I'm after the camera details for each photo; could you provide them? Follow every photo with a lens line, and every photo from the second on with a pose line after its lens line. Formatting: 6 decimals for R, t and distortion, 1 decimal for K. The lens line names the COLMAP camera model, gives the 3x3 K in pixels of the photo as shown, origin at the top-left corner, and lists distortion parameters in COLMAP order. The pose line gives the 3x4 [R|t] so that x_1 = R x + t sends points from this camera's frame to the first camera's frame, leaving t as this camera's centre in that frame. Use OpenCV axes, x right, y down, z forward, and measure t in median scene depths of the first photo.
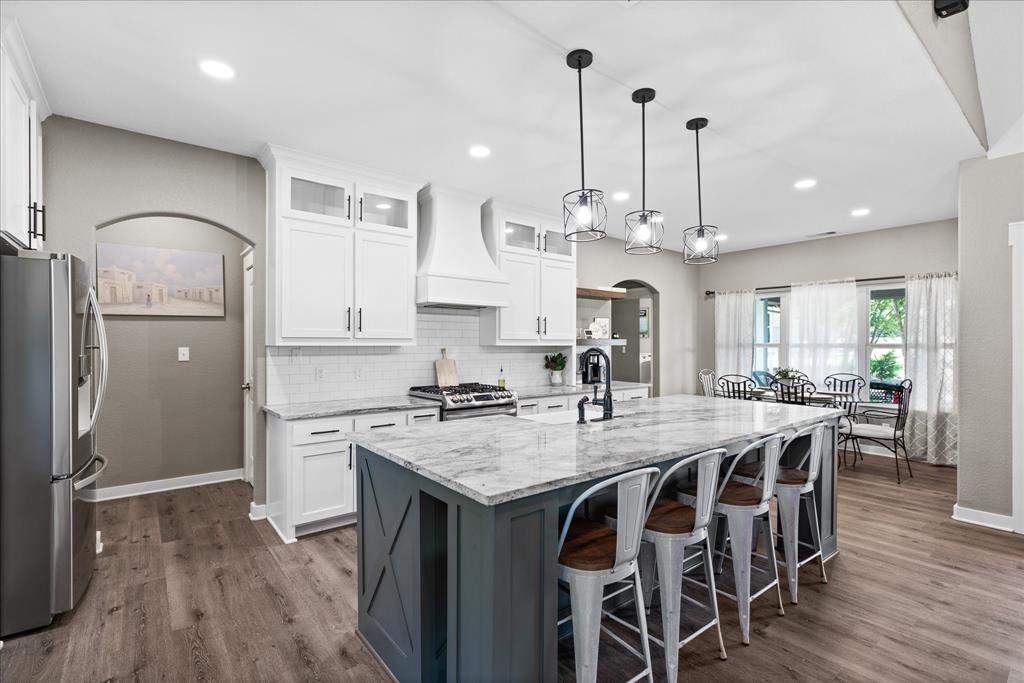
lens RADIAL K [[479.3, 0, 518.6], [0, 479.3, 340.2], [0, 0, 1]] dist [0.008745, -0.000694]
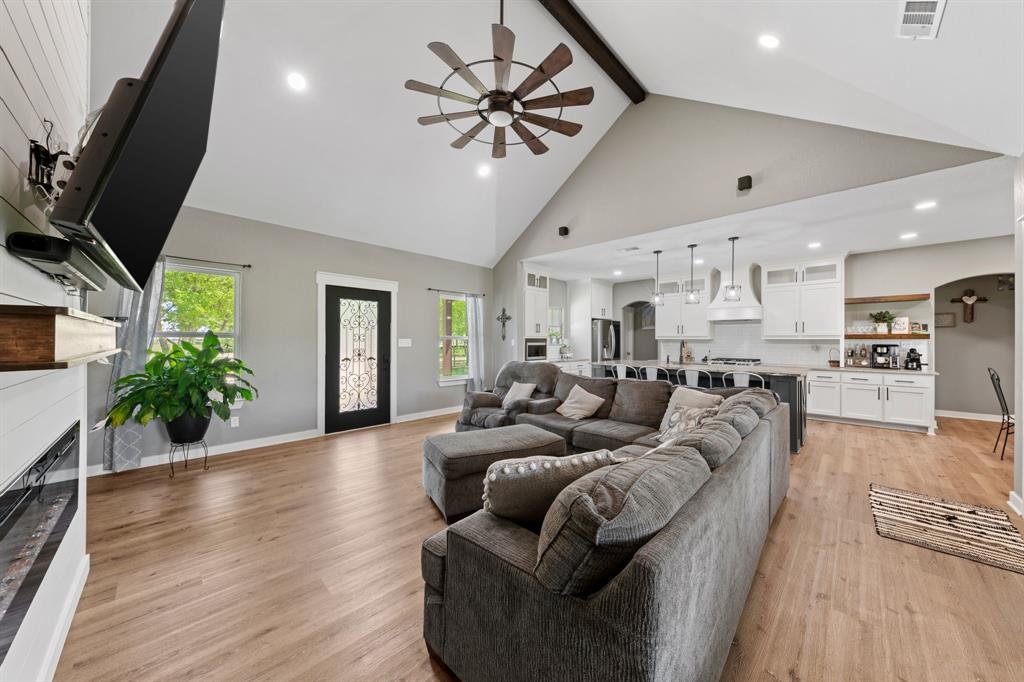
lens RADIAL K [[346.8, 0, 519.3], [0, 346.8, 337.2], [0, 0, 1]] dist [-0.004354, -0.000145]
pose [[0.119536, -0.007060, -0.992805, 1.022910], [0.009161, 0.999940, -0.006008, 0.003167], [0.992788, -0.008377, 0.119593, -0.097315]]
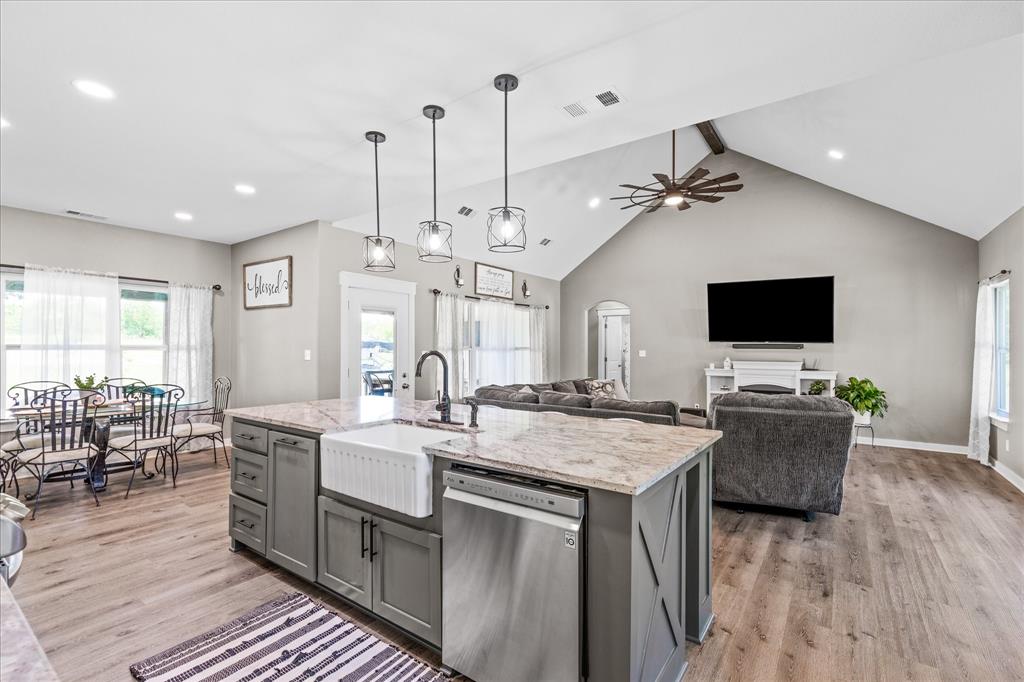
lens RADIAL K [[456.5, 0, 510.8], [0, 456.5, 343.2], [0, 0, 1]] dist [0.005370, 0.001133]
pose [[-0.262665, 0.011294, 0.964821, -0.371859], [-0.015665, 0.999750, -0.015968, 0.005864], [-0.964760, -0.019308, -0.262423, 0.544505]]
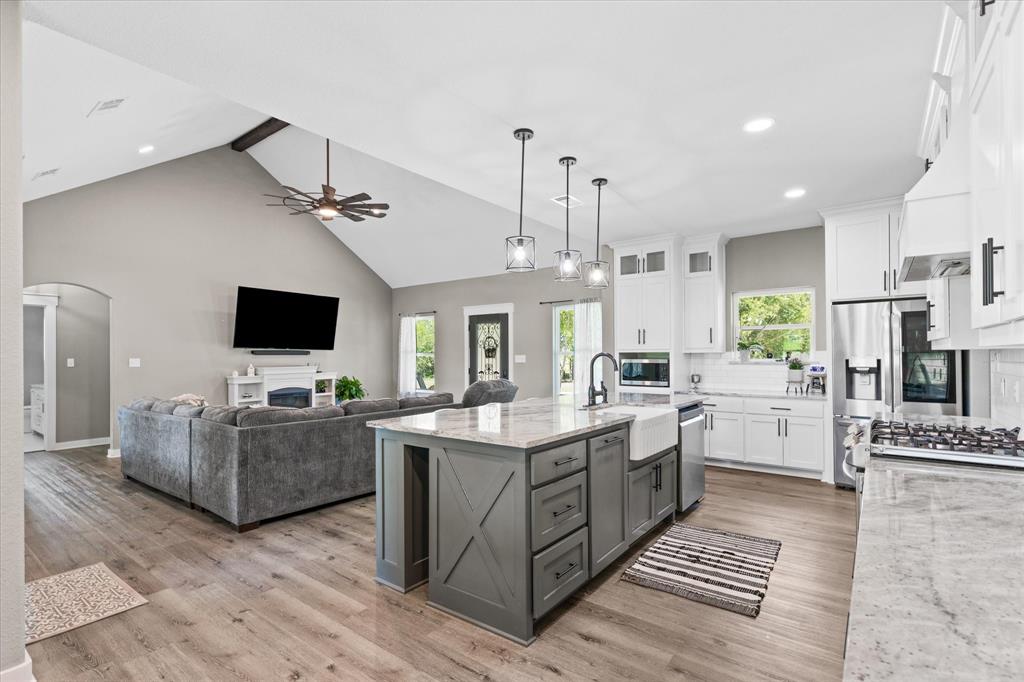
lens RADIAL K [[479.3, 0, 513.2], [0, 479.3, 344.3], [0, 0, 1]] dist [0.008745, -0.000694]
pose [[-0.971844, 0.002187, -0.235615, 0.350803], [0.010890, 0.999305, -0.035644, 0.017406], [0.235374, -0.037206, -0.971193, 1.106782]]
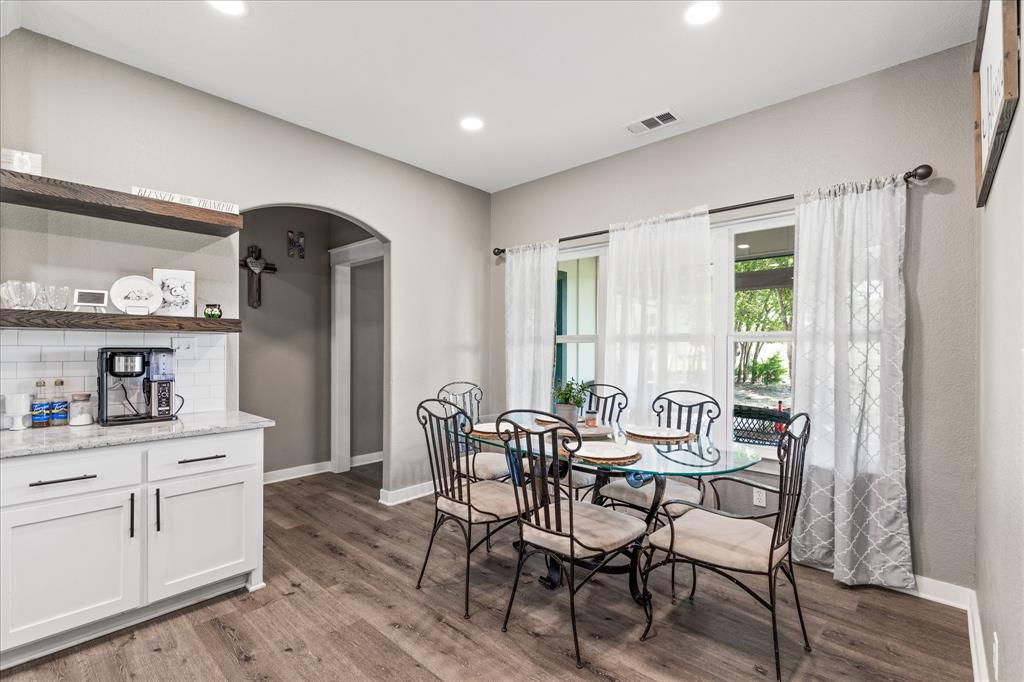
lens RADIAL K [[479.3, 0, 514.7], [0, 479.3, 346.2], [0, 0, 1]] dist [0.008745, -0.000694]
pose [[0.987671, 0.002936, 0.156514, 0.444404], [-0.003440, 0.999990, 0.002952, 0.022902], [-0.156503, -0.003454, 0.987671, 0.560143]]
